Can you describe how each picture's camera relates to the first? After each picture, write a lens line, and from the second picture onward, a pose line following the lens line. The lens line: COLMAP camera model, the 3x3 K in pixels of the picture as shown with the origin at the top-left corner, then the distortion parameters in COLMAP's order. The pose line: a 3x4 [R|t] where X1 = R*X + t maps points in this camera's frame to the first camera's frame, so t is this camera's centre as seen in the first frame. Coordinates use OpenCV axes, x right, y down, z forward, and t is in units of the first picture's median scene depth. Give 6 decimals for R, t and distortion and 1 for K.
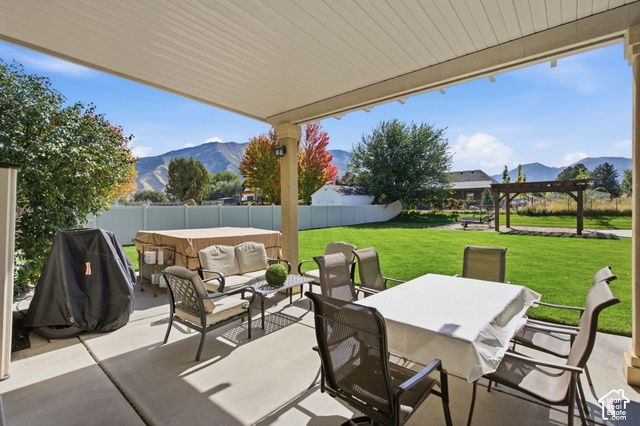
lens RADIAL K [[296.5, 0, 318.1], [0, 296.5, 209.3], [0, 0, 1]] dist [-0.000262, -0.000203]
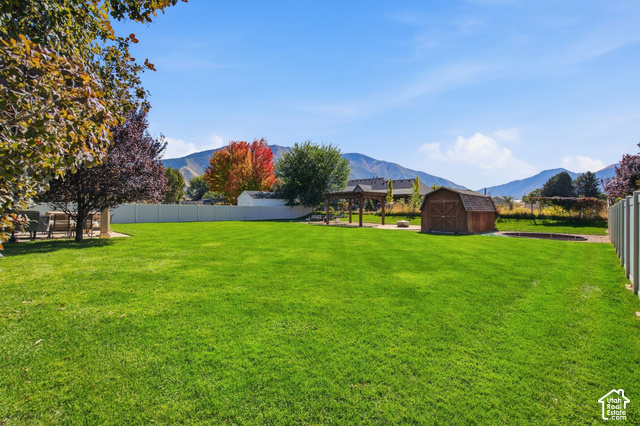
lens RADIAL K [[296.5, 0, 318.1], [0, 296.5, 209.3], [0, 0, 1]] dist [-0.000262, -0.000203]
pose [[0.998307, 0.010386, -0.057225, 0.437880], [-0.010203, 0.999942, 0.003484, -0.006104], [0.057258, -0.002894, 0.998355, -0.365594]]
